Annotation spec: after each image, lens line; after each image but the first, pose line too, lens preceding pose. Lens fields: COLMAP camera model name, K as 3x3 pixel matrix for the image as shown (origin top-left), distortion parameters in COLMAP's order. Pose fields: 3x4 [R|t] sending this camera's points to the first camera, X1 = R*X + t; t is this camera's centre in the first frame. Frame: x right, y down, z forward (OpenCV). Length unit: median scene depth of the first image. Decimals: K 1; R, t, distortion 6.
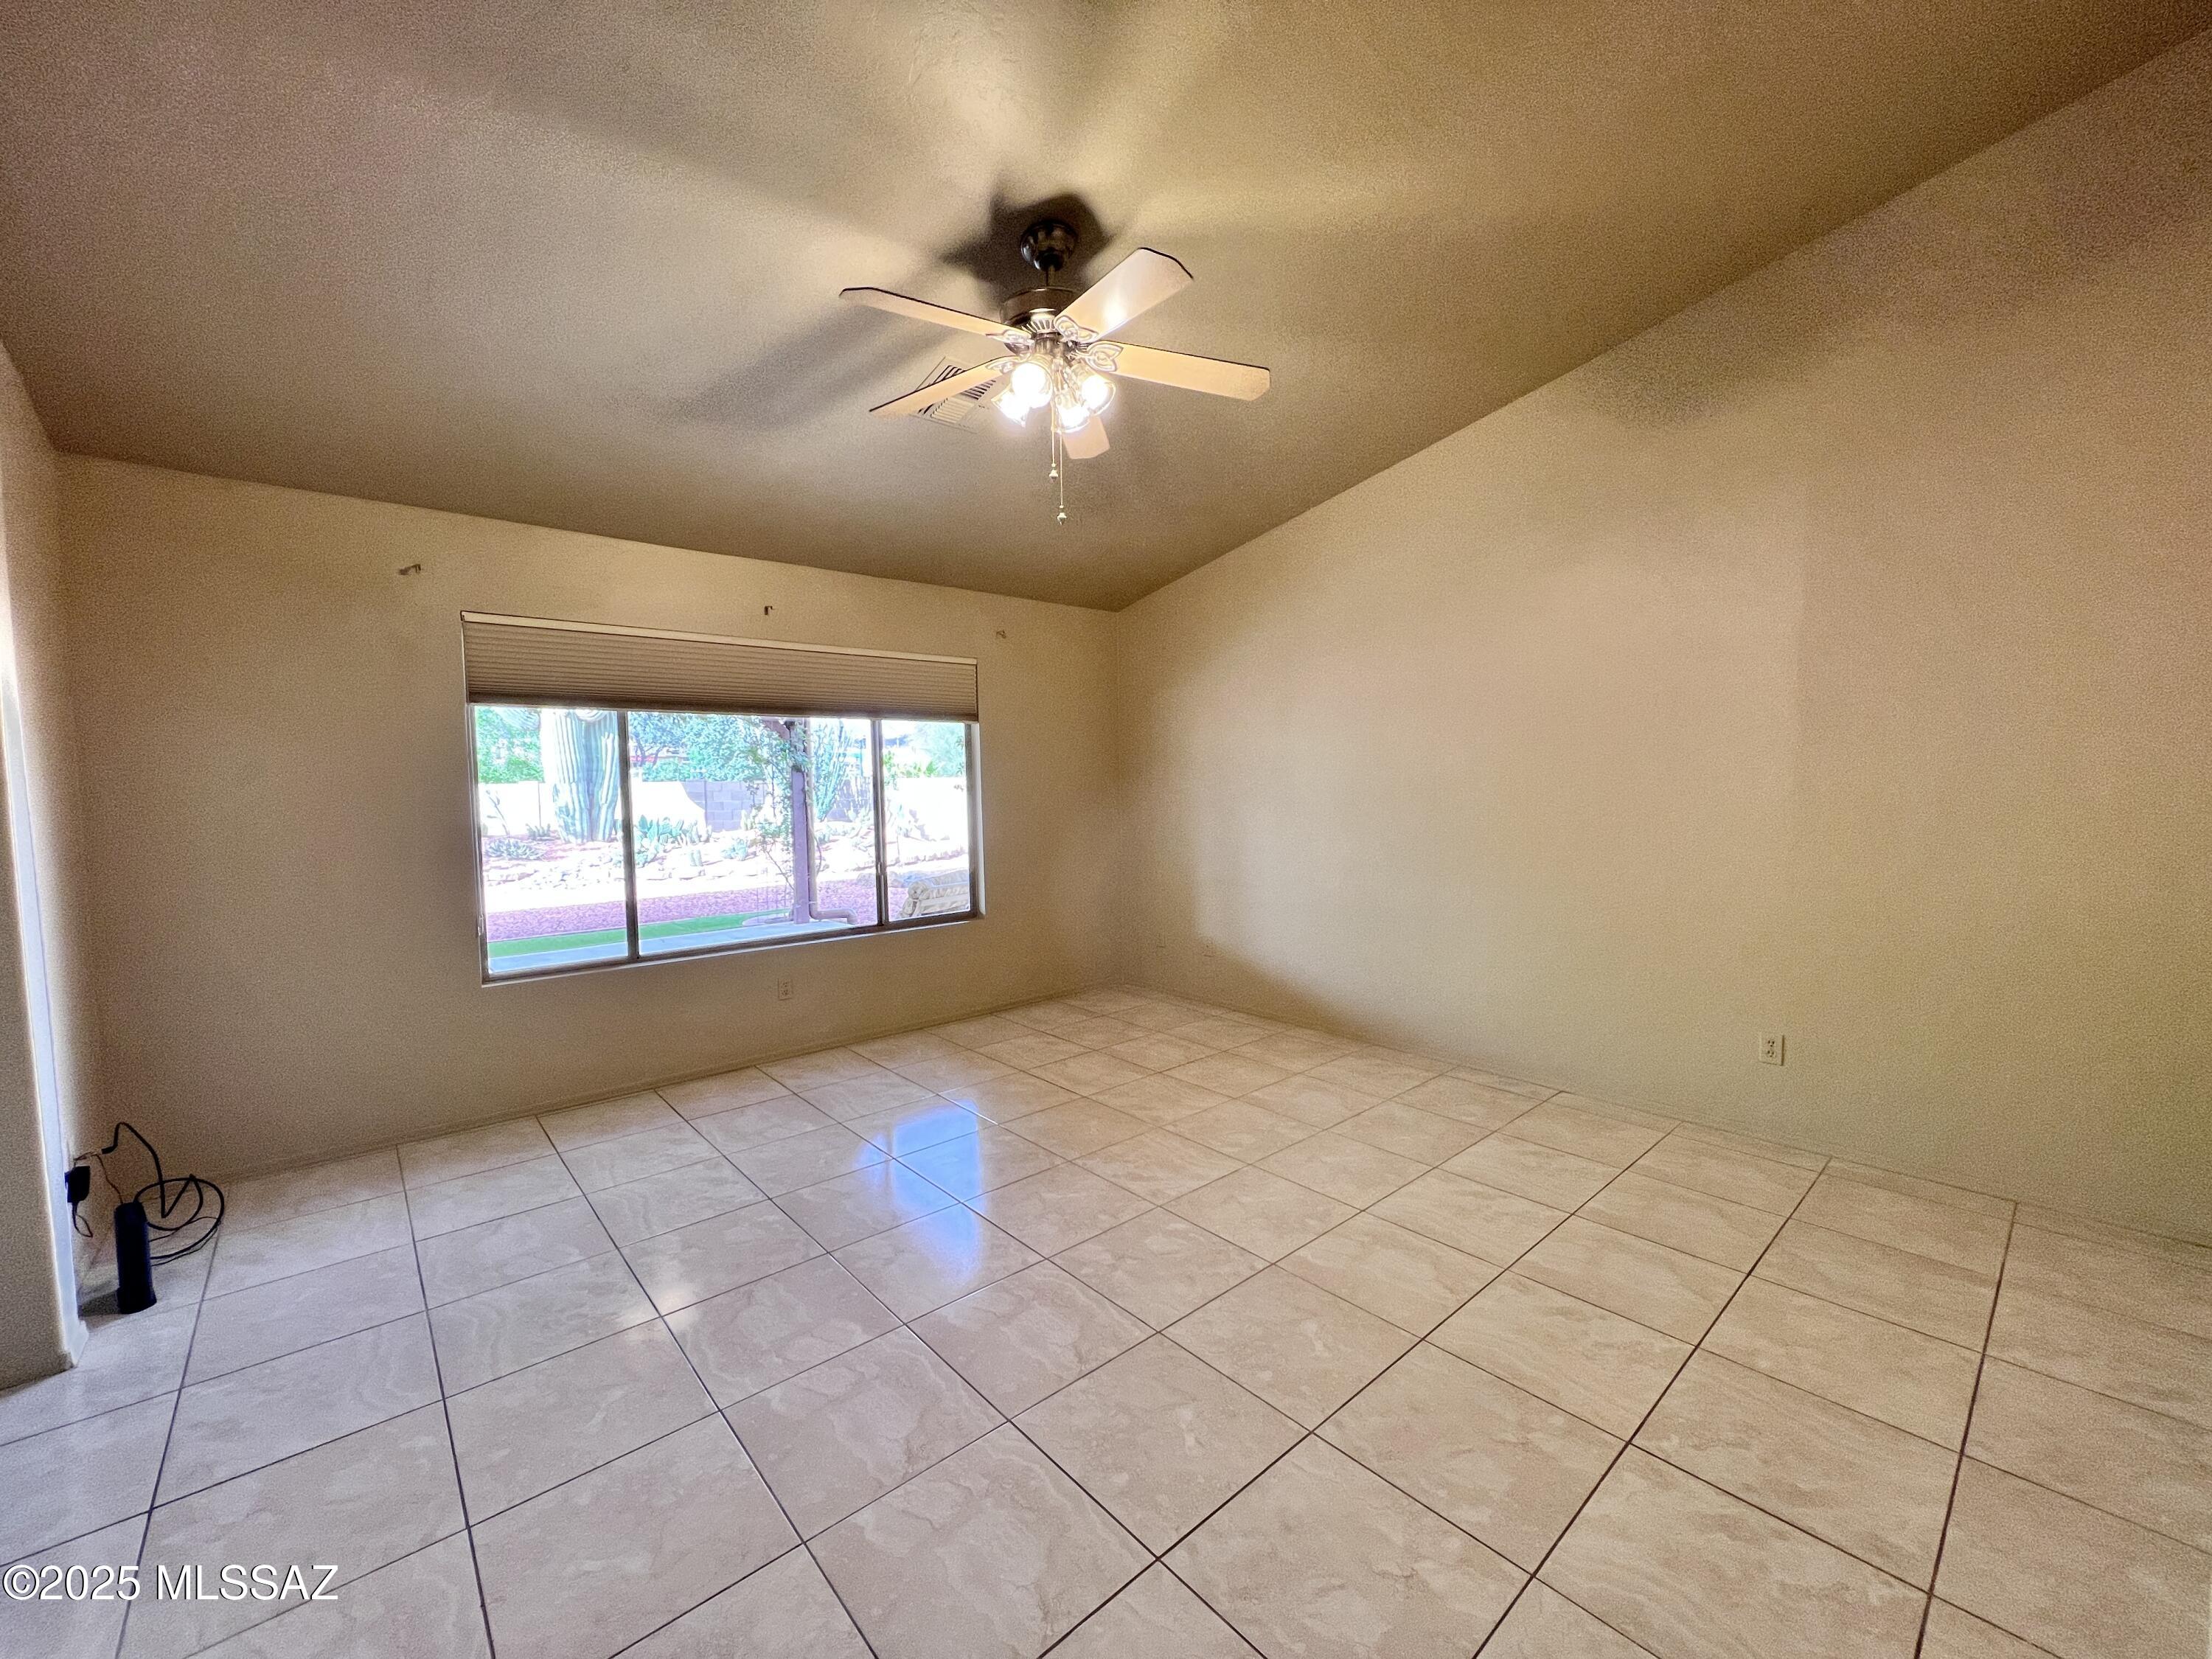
lens RADIAL K [[885.1, 0, 1103.3], [0, 885.1, 822.3], [0, 0, 1]] dist [-0.001977, -0.000534]
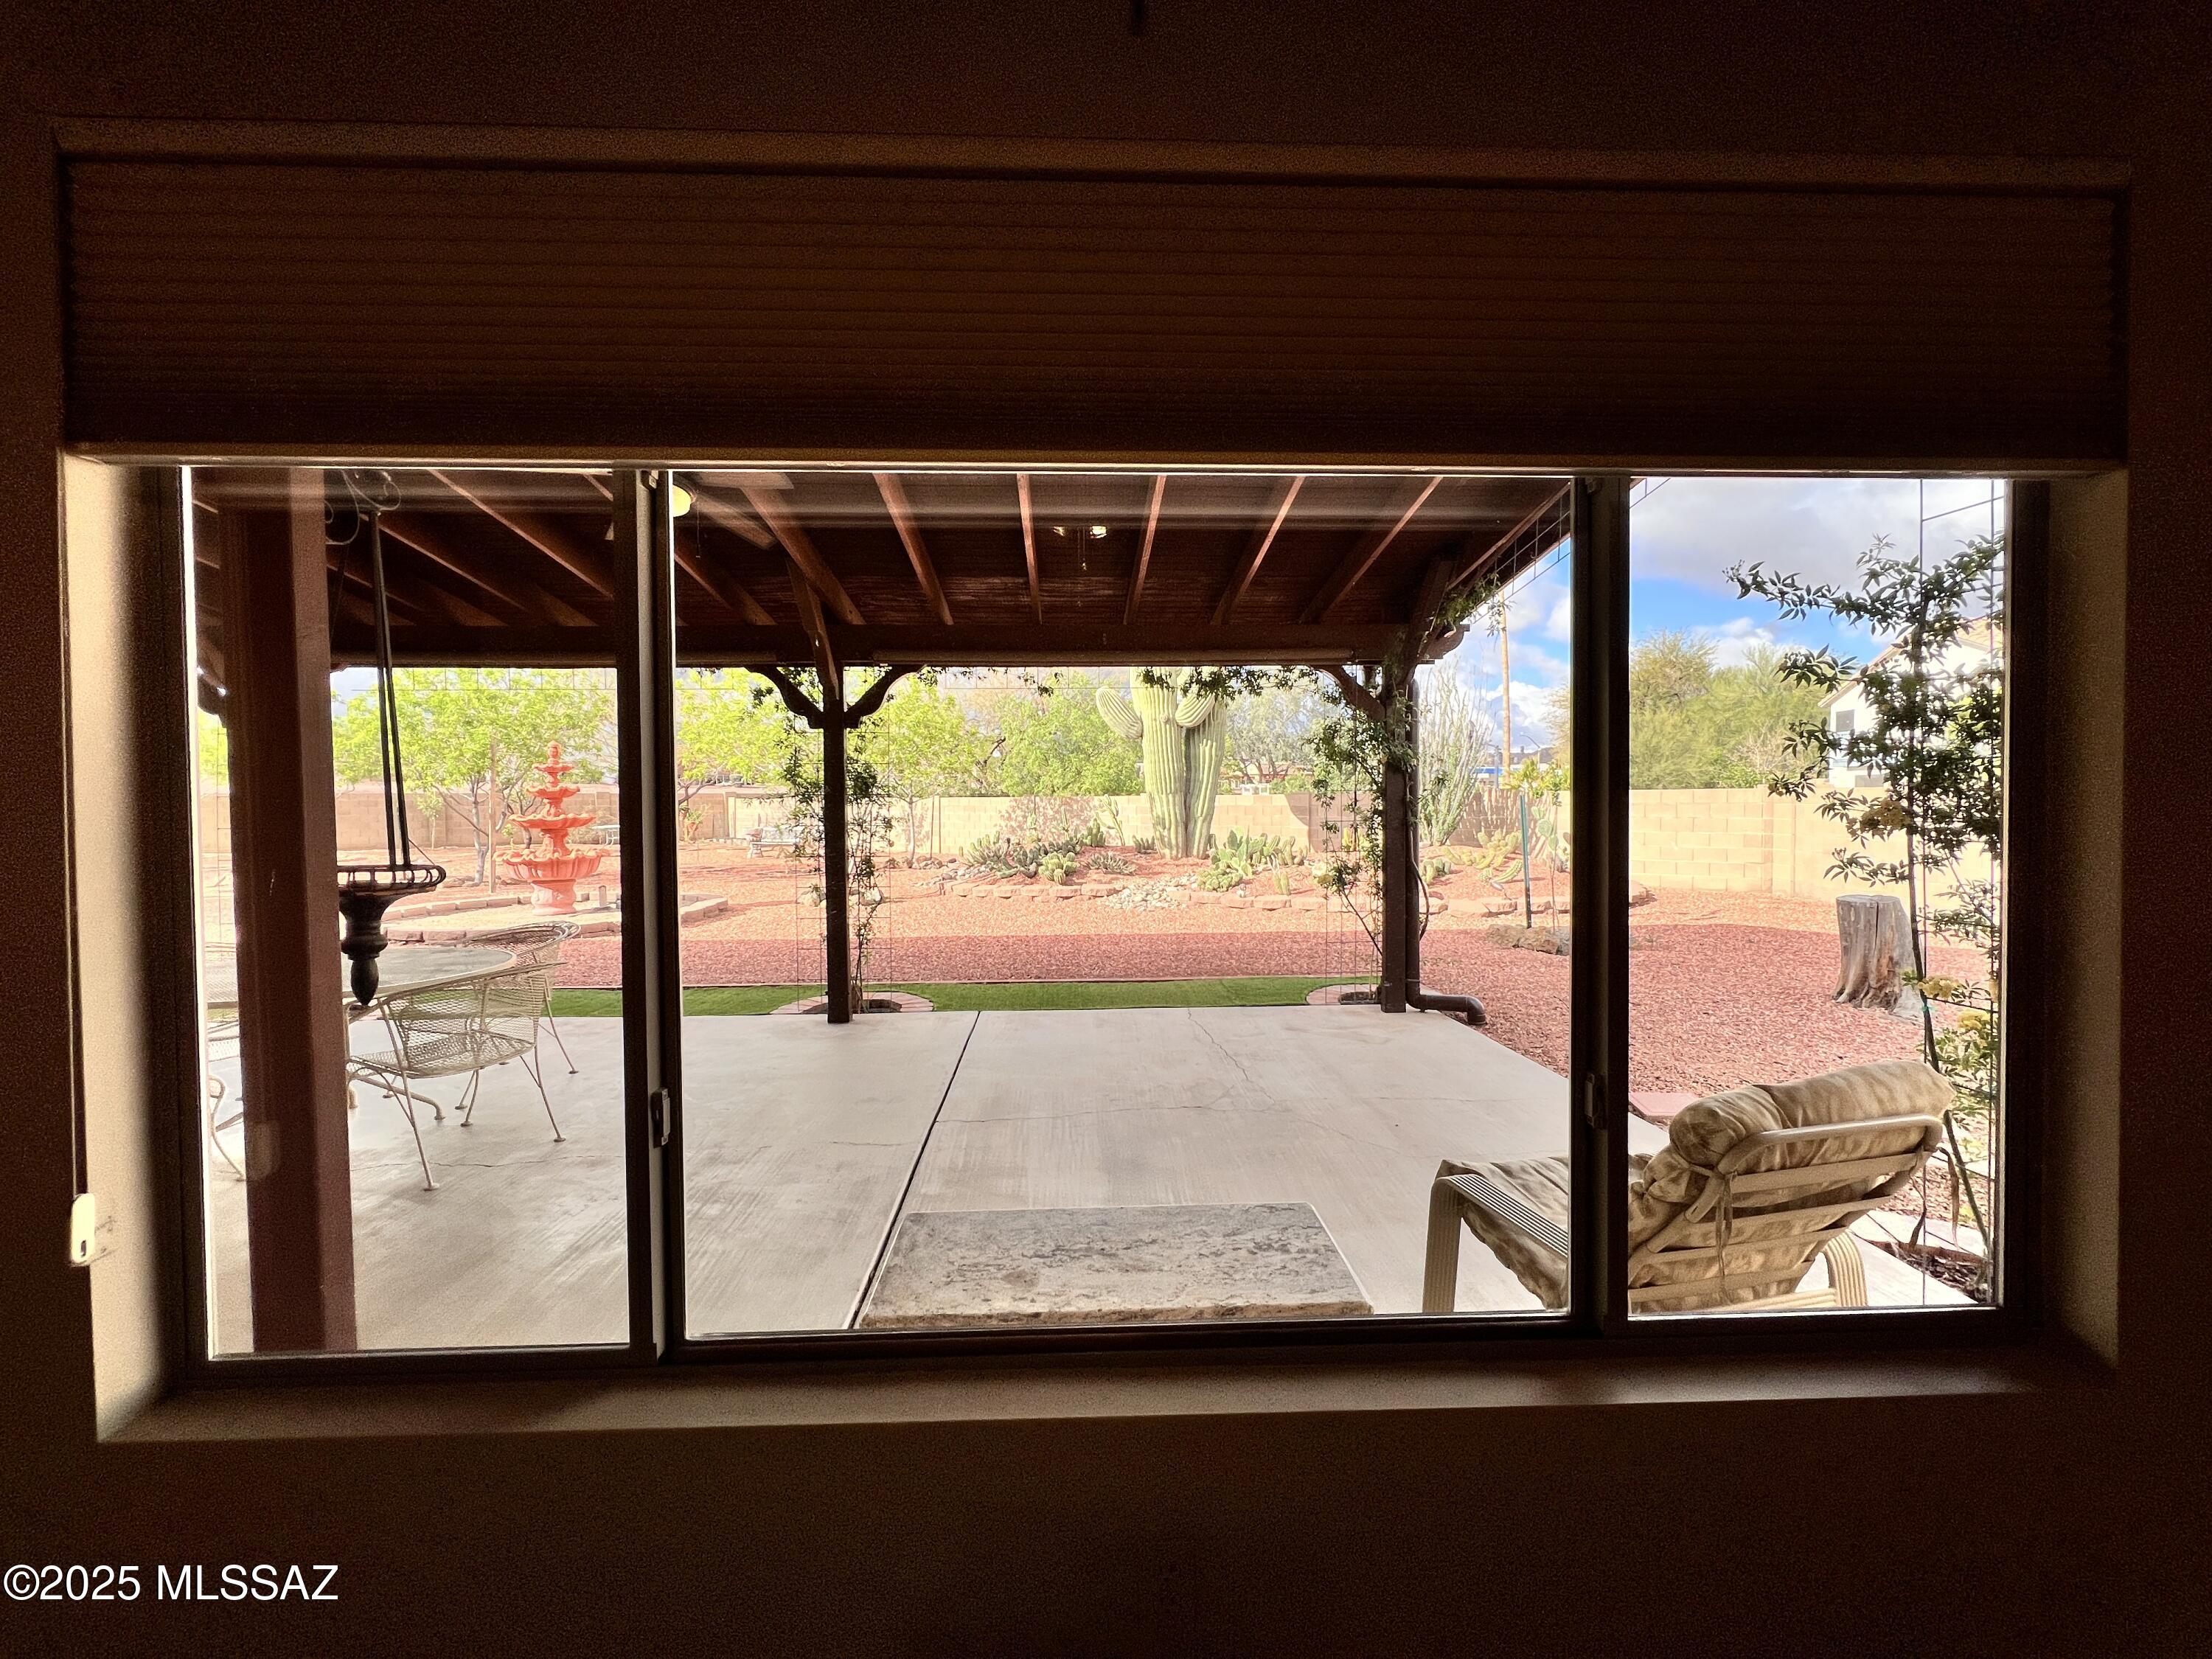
lens RADIAL K [[885.1, 0, 1104.2], [0, 885.1, 817.1], [0, 0, 1]] dist [-0.001977, -0.000534]
pose [[0.776069, 0.021055, -0.630296, -0.181369], [-0.037459, 0.999217, -0.012744, -0.014881], [0.629534, 0.033501, 0.776250, 0.639571]]
